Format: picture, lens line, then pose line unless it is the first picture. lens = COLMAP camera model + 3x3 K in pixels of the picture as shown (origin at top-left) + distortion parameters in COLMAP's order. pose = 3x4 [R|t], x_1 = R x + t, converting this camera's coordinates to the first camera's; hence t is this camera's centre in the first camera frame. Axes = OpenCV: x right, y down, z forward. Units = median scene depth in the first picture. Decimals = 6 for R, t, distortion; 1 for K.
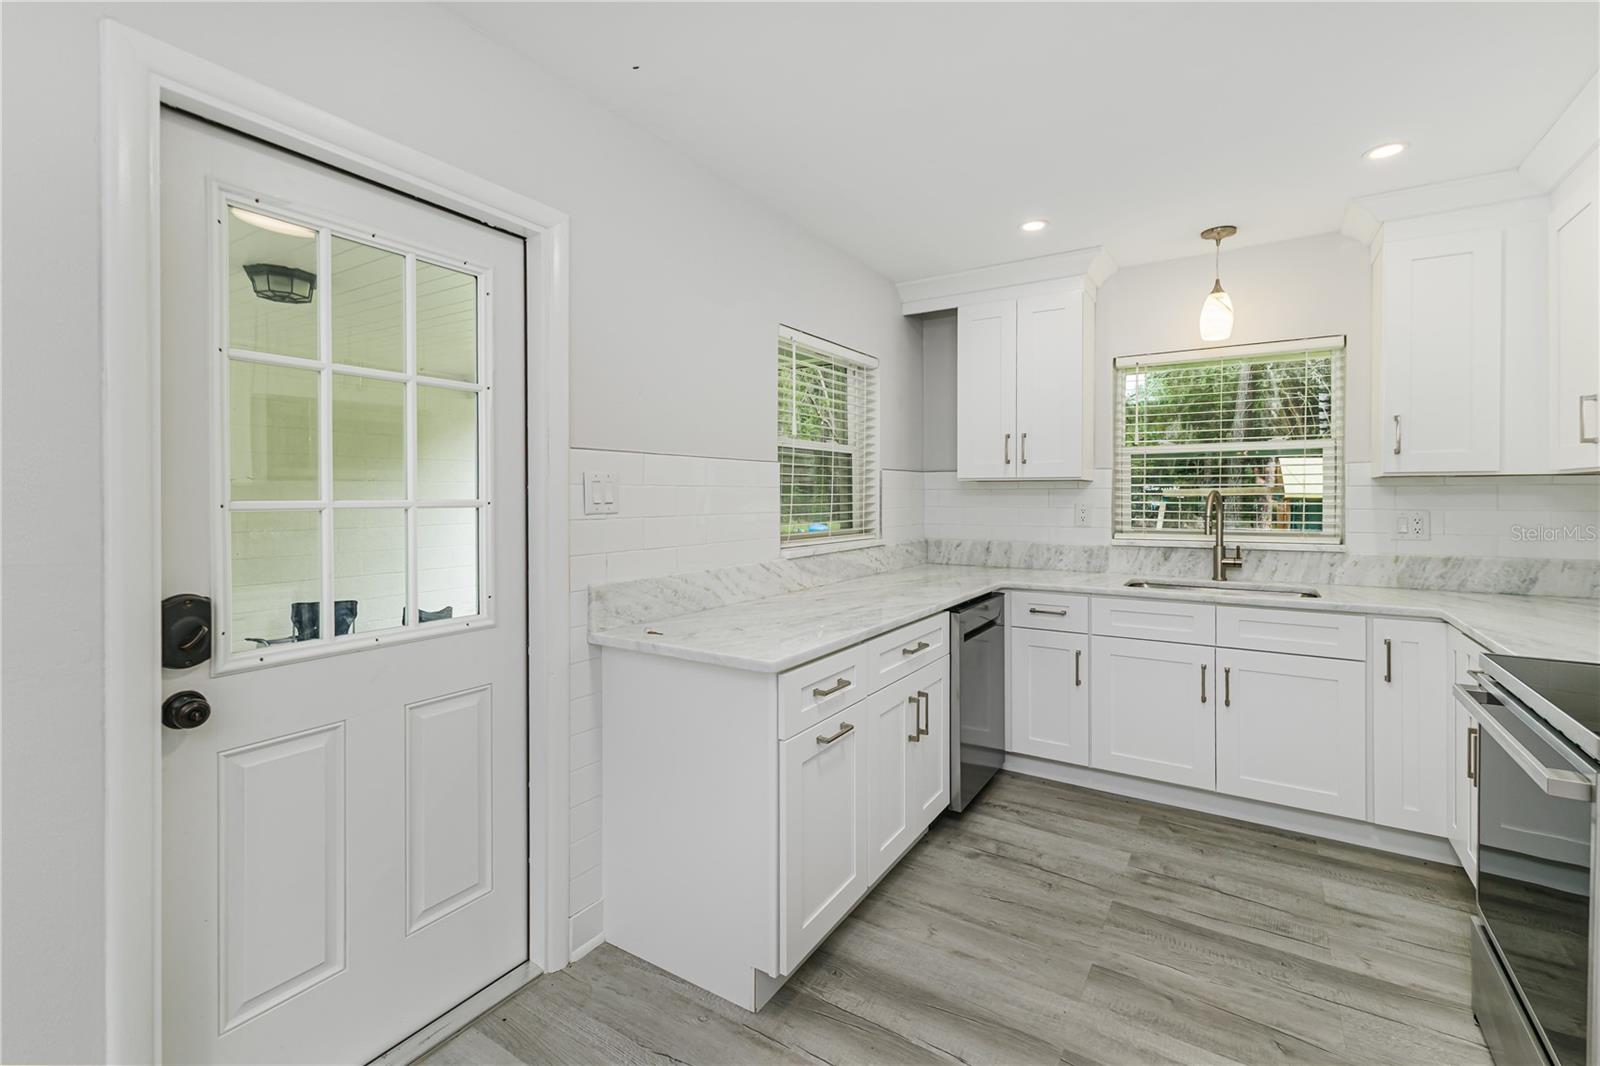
lens RADIAL K [[726.2, 0, 746.5], [0, 726.2, 498.5], [0, 0, 1]] dist [0.012649, -0.001893]
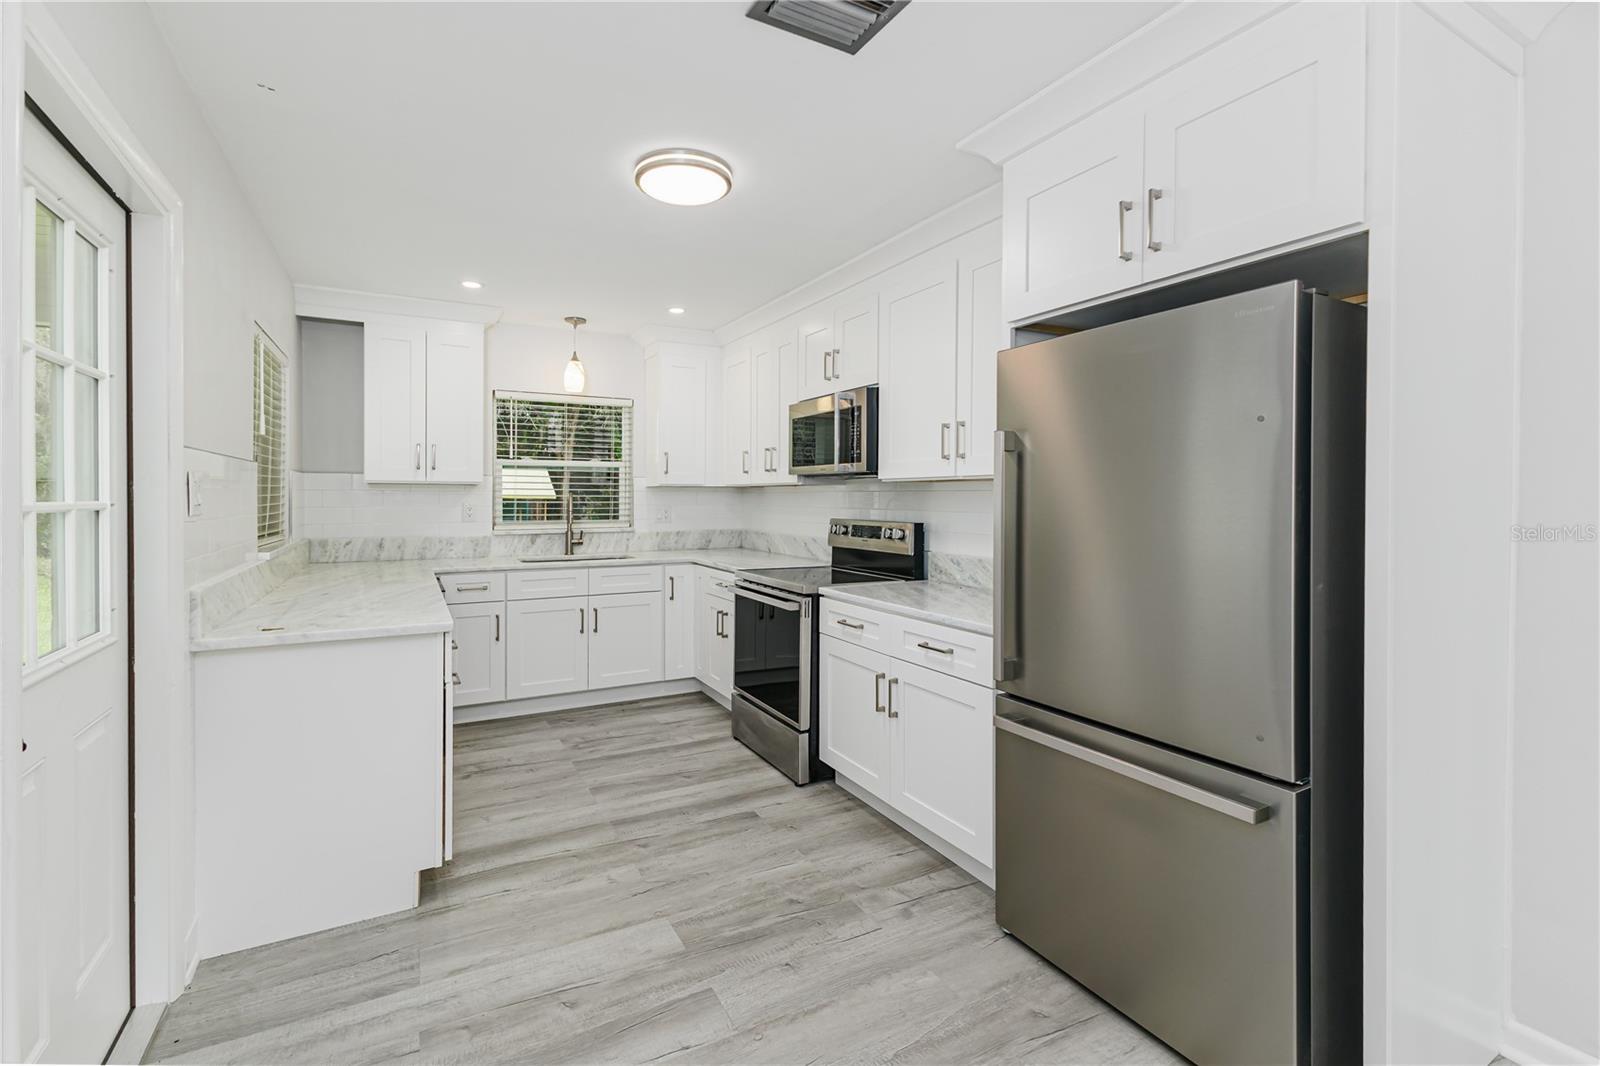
lens RADIAL K [[726.2, 0, 800.1], [0, 726.2, 498.8], [0, 0, 1]] dist [0.012649, -0.001893]
pose [[0.470842, -0.000935, 0.882217, -0.521996], [0.000250, 1.000000, 0.000926, -0.001446], [-0.882217, -0.000215, 0.470842, -0.118133]]
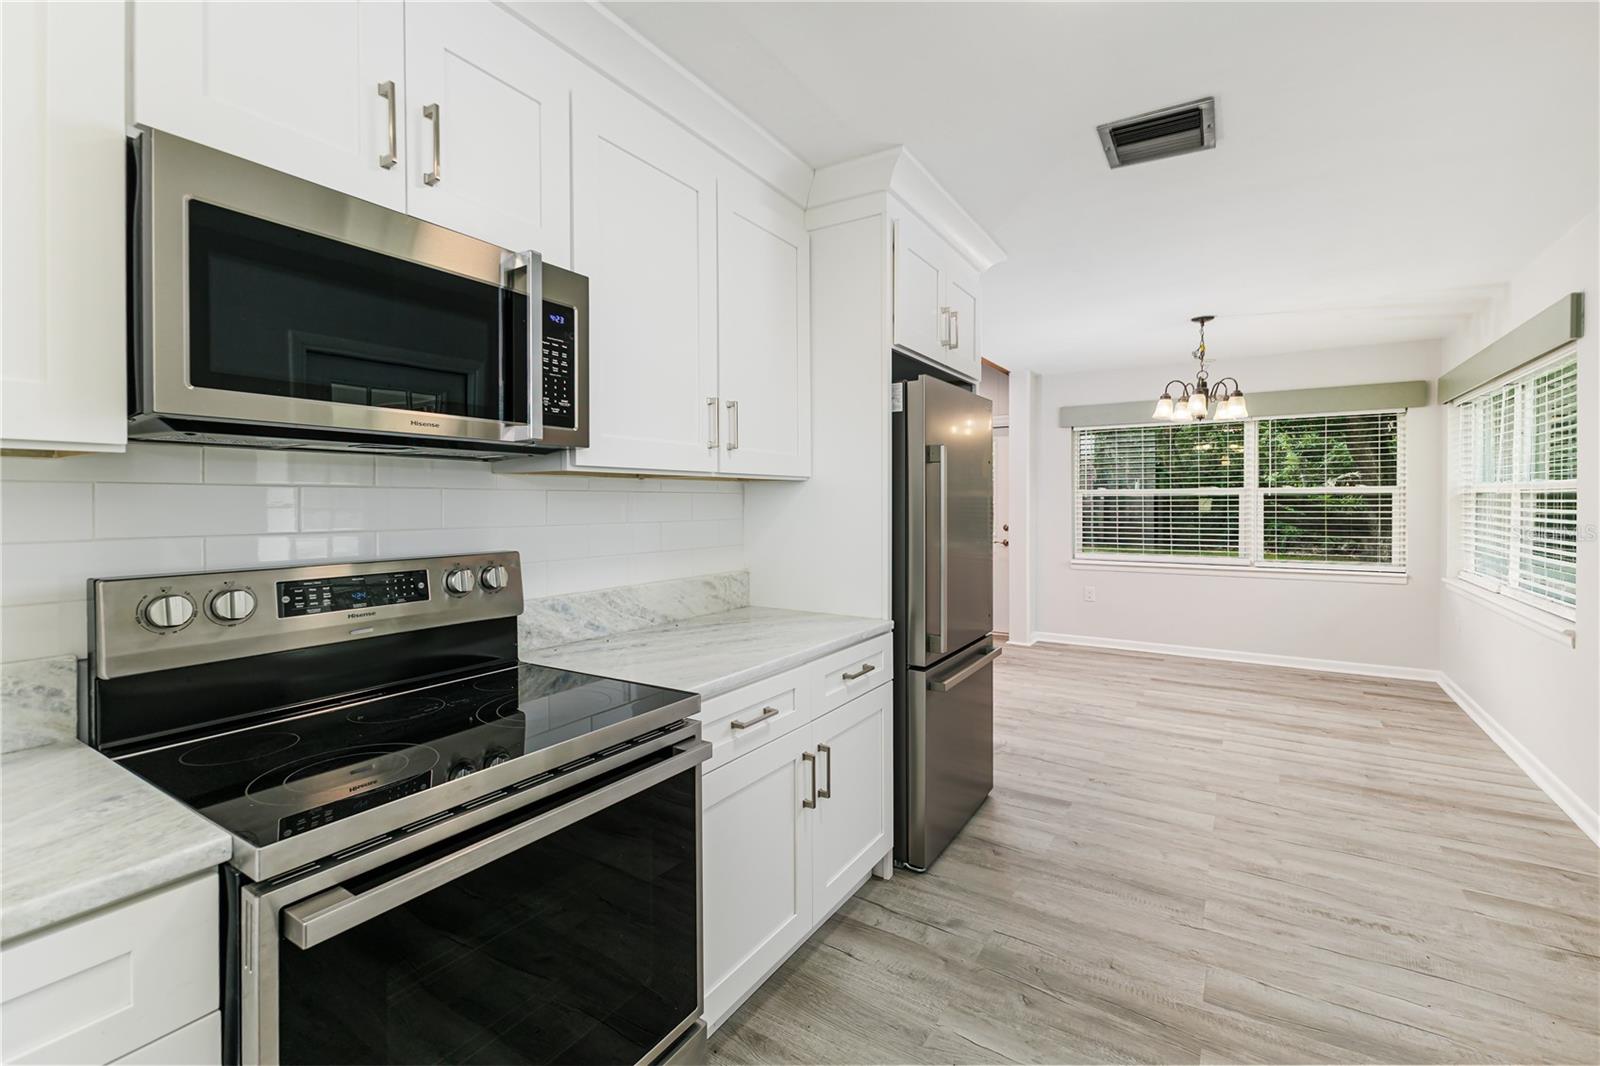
lens RADIAL K [[726.2, 0, 785.6], [0, 726.2, 504.9], [0, 0, 1]] dist [0.012649, -0.001893]
pose [[-0.999892, -0.000787, -0.014678, 1.019658], [-0.000960, 0.999930, 0.011786, -0.011153], [0.014668, 0.011799, -0.999823, 1.583841]]
